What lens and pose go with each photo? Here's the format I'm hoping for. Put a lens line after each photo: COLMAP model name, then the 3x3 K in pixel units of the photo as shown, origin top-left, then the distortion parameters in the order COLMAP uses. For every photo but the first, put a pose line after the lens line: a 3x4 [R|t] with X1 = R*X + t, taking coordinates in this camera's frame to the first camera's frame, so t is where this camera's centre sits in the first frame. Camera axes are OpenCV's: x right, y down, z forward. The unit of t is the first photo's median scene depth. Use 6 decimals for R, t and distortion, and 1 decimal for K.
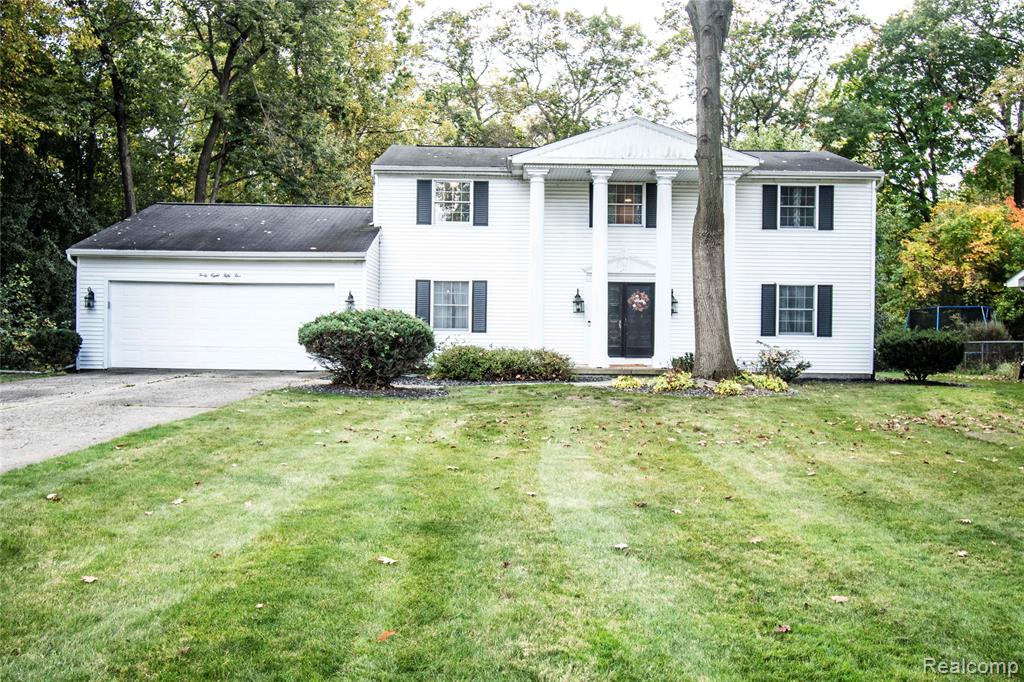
lens RADIAL K [[853.8, 0, 512.0], [0, 853.8, 341.0], [0, 0, 1]] dist [0.016218, -0.045417]
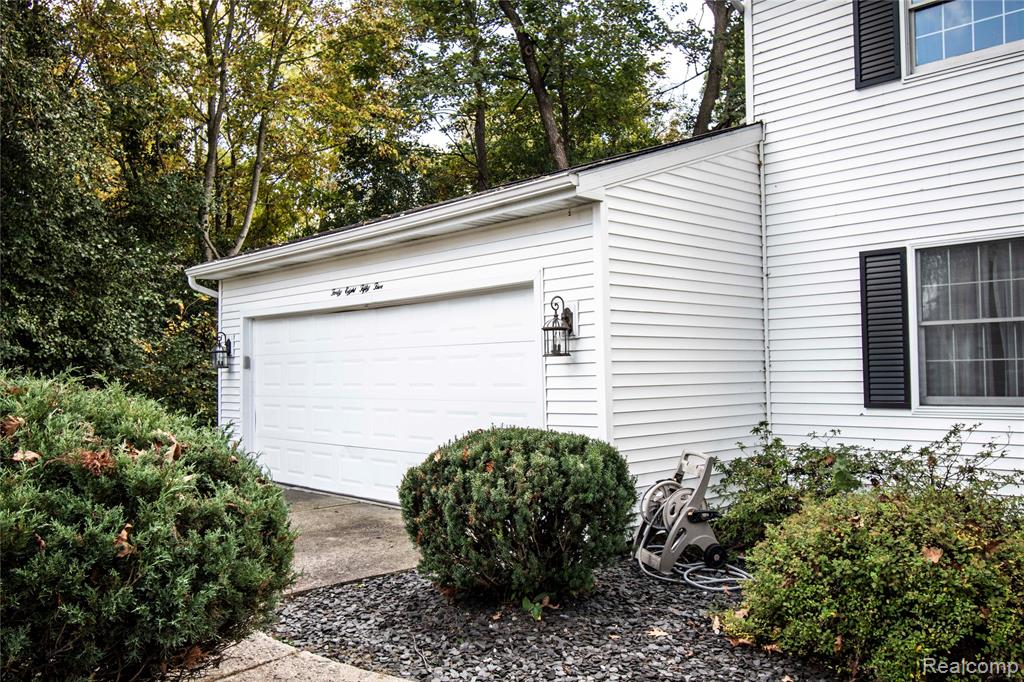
lens RADIAL K [[853.8, 0, 512.0], [0, 853.8, 341.0], [0, 0, 1]] dist [0.016218, -0.045417]
pose [[0.677259, -0.050695, -0.733996, 0.039290], [0.016832, 0.998430, -0.053428, -0.021429], [0.735552, 0.023830, 0.677049, 0.672774]]
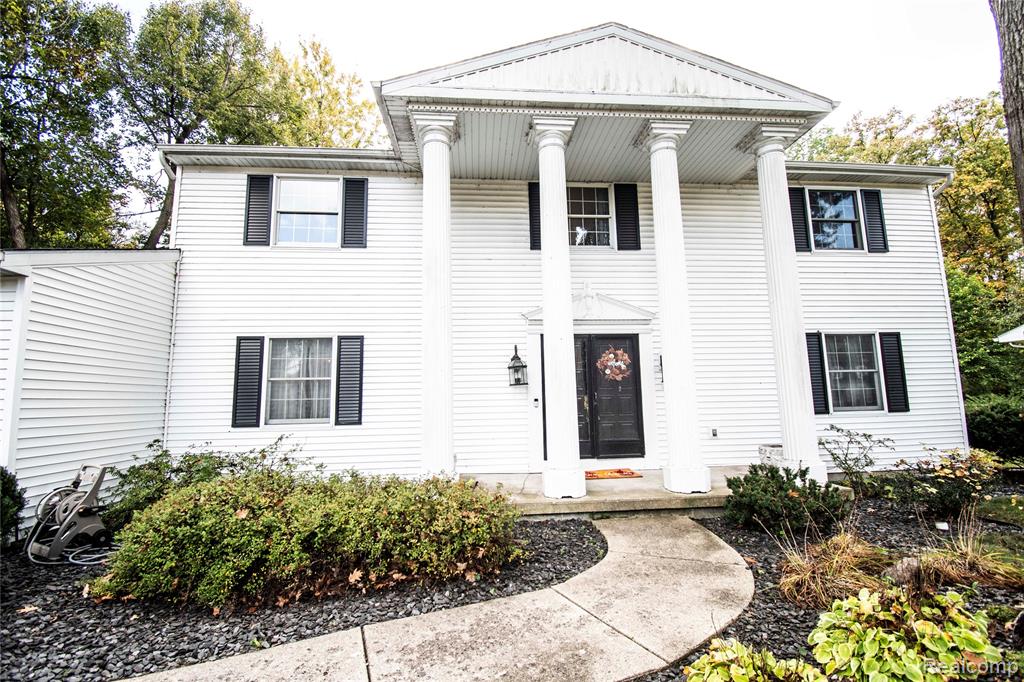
lens RADIAL K [[456.0, 0, 512.0], [0, 456.0, 341.0], [0, 0, 1]] dist [0.000349, -0.015496]
pose [[0.996406, -0.020637, 0.082150, 0.048093], [0.031484, 0.990613, -0.133022, -0.021726], [-0.078634, 0.135131, 0.987703, 0.679431]]
